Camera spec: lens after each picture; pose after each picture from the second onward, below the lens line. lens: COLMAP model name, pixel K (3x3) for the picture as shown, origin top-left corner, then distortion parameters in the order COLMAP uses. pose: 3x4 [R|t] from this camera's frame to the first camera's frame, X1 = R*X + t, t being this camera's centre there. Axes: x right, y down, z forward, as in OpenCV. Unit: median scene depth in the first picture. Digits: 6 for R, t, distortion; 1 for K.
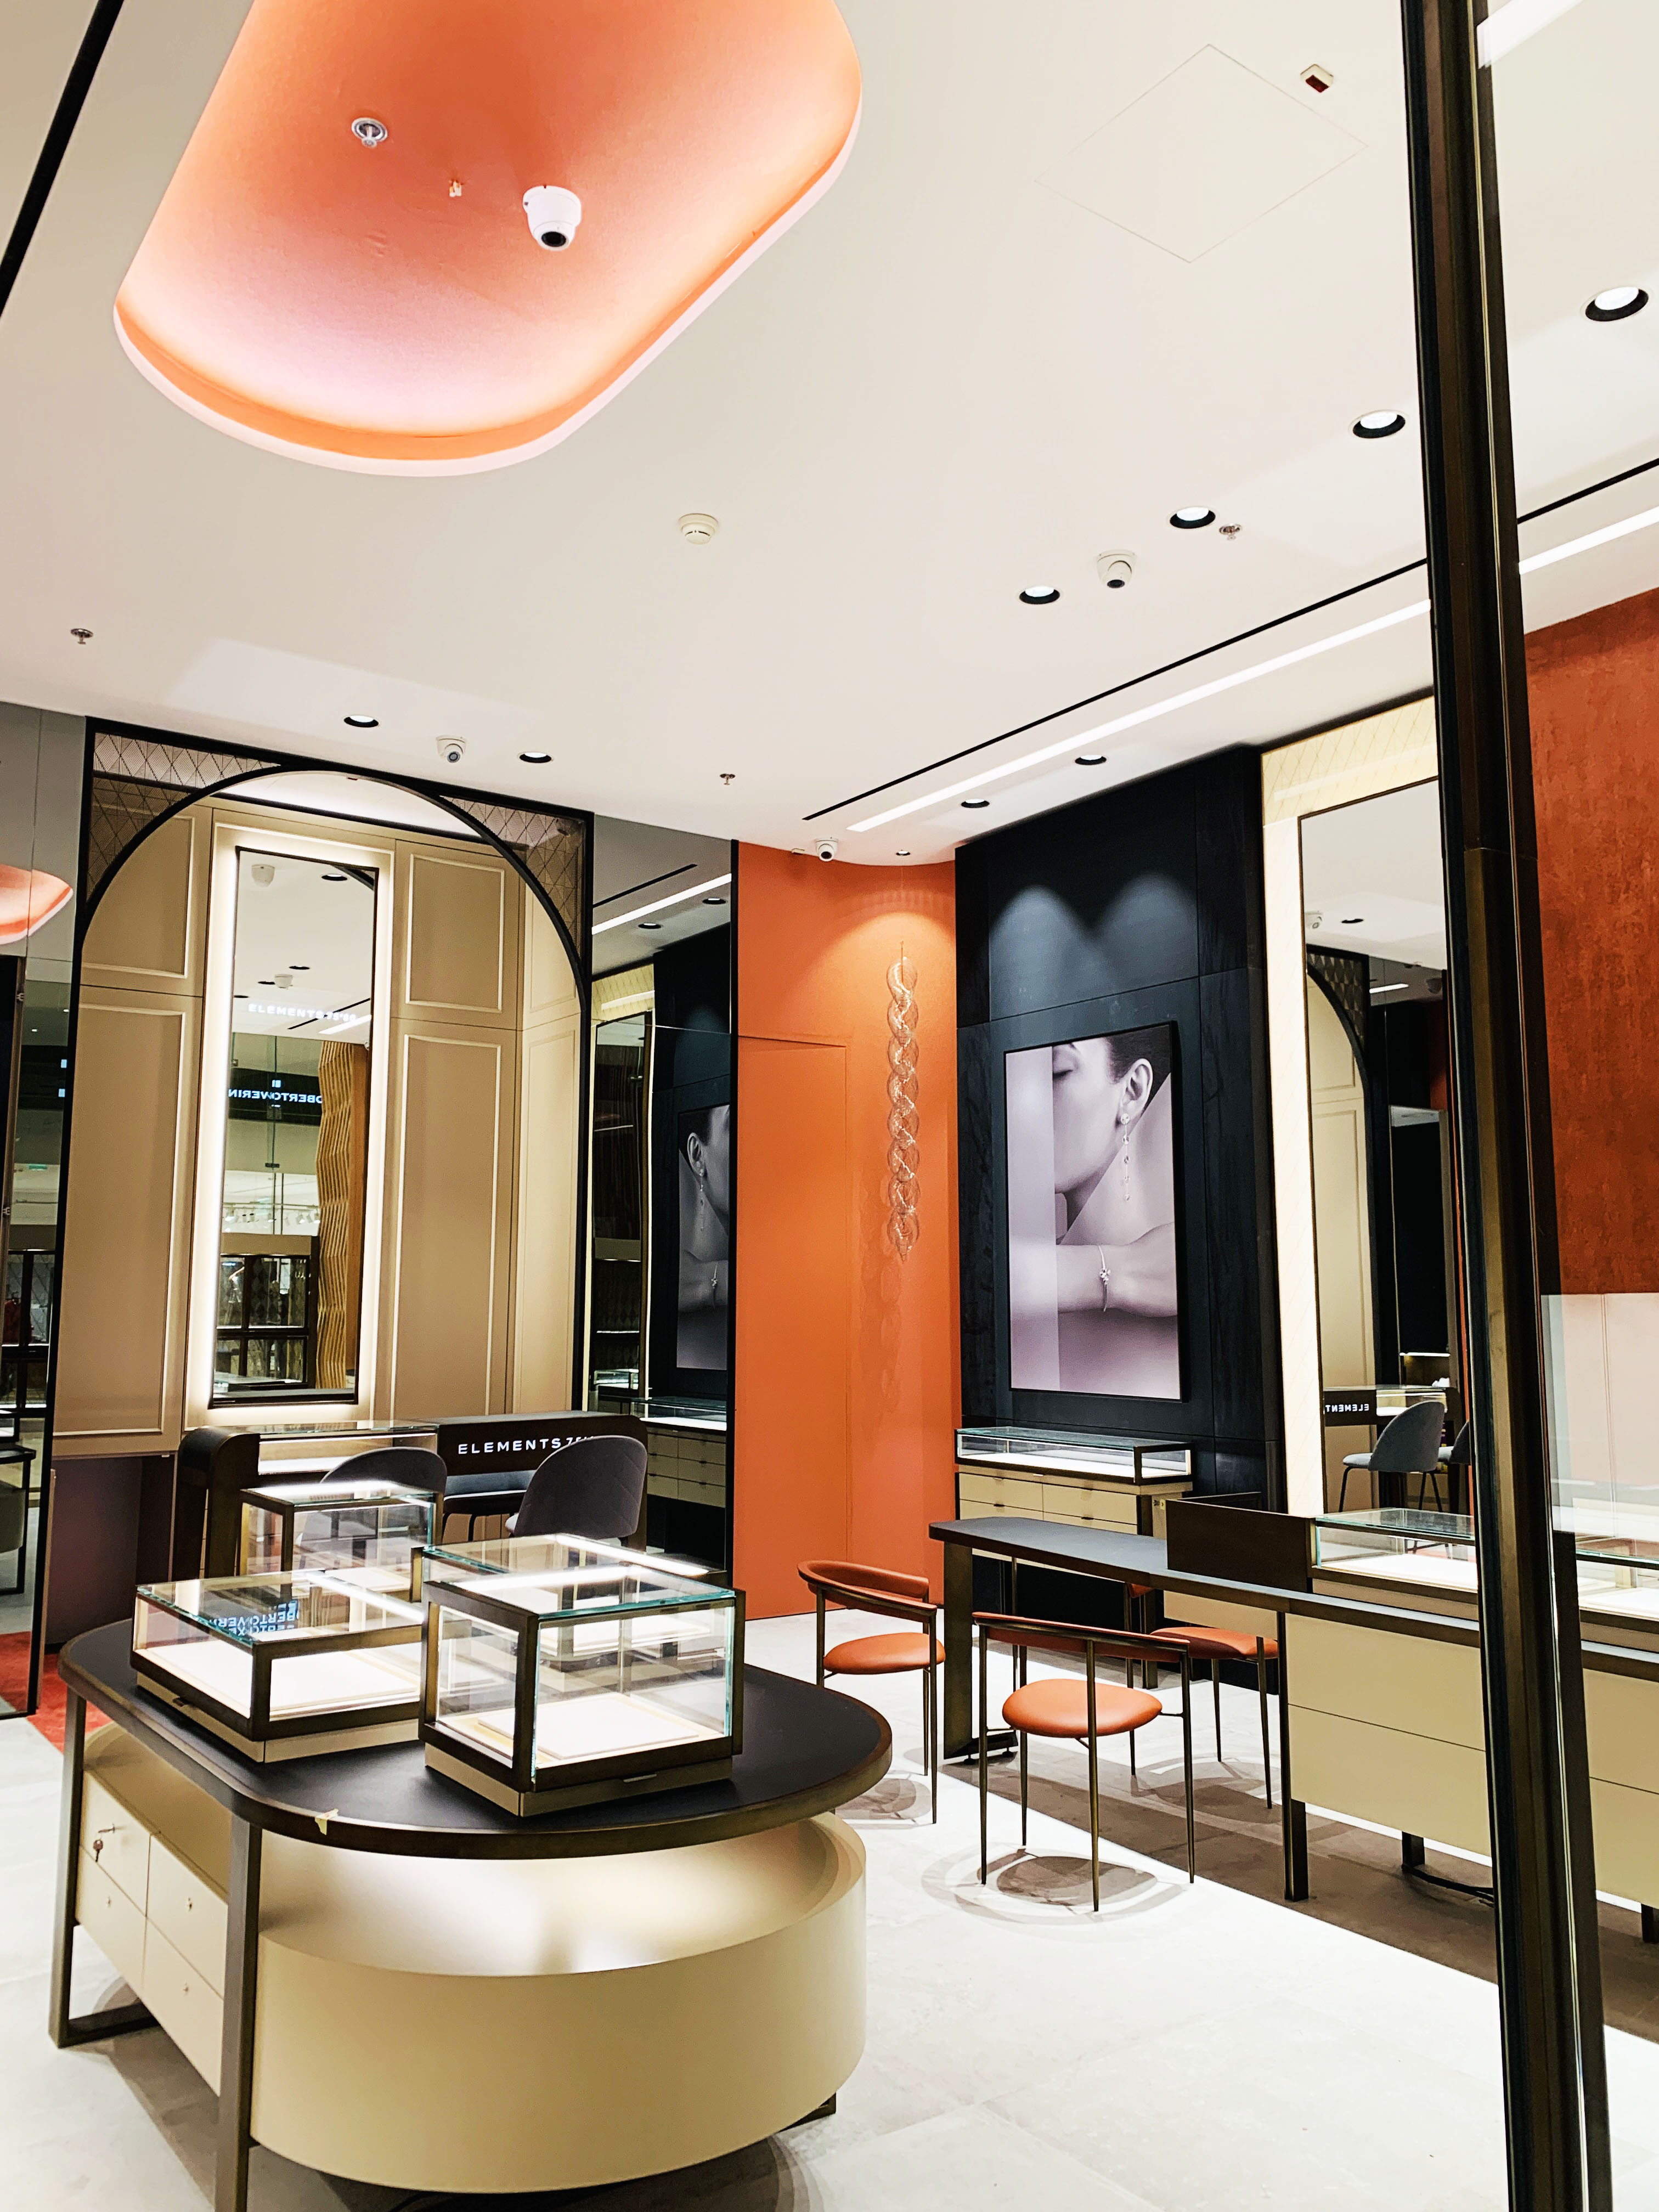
lens RADIAL K [[1689.4, 0, 831.4], [0, 1689.4, 1090.1], [0, 0, 1]] dist [0.002283, 0.002868]
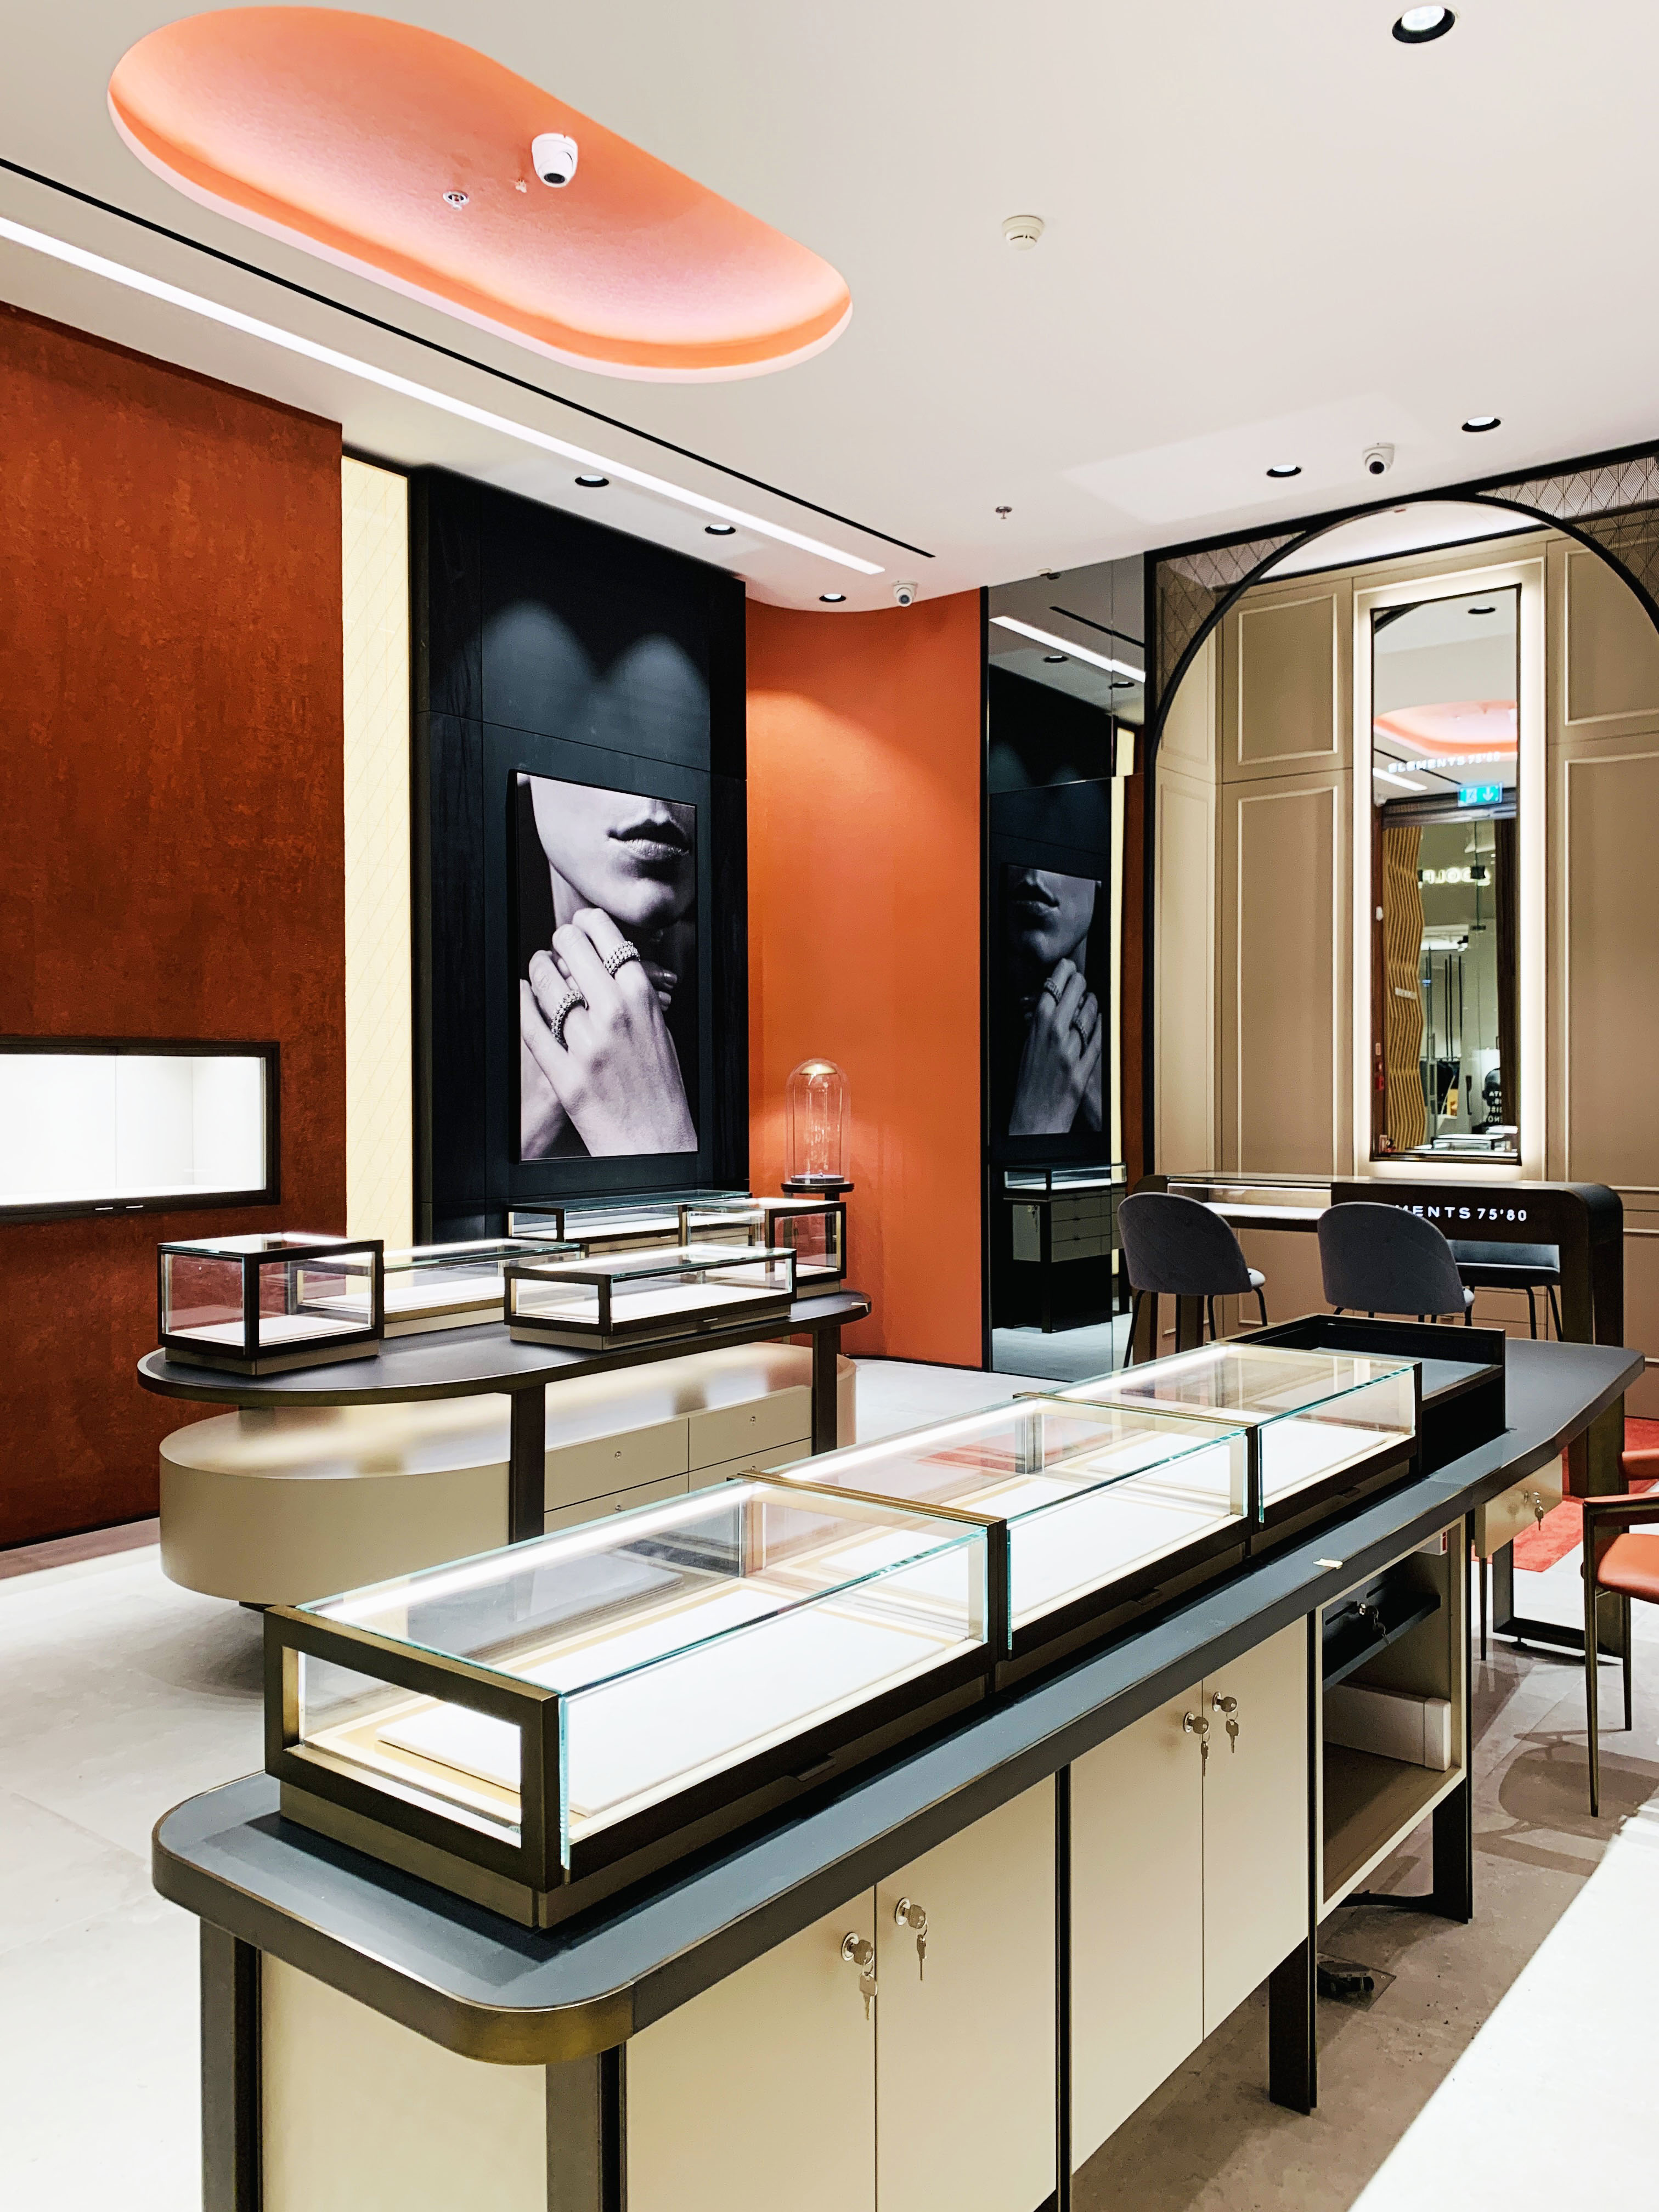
lens RADIAL K [[1689.4, 0, 826.2], [0, 1689.4, 1102.5], [0, 0, 1]] dist [0.002283, 0.002868]
pose [[0.282924, 0.015938, -0.959010, 0.721679], [0.128077, 0.990280, 0.054242, 0.068749], [0.950553, -0.138174, 0.278133, 0.513983]]
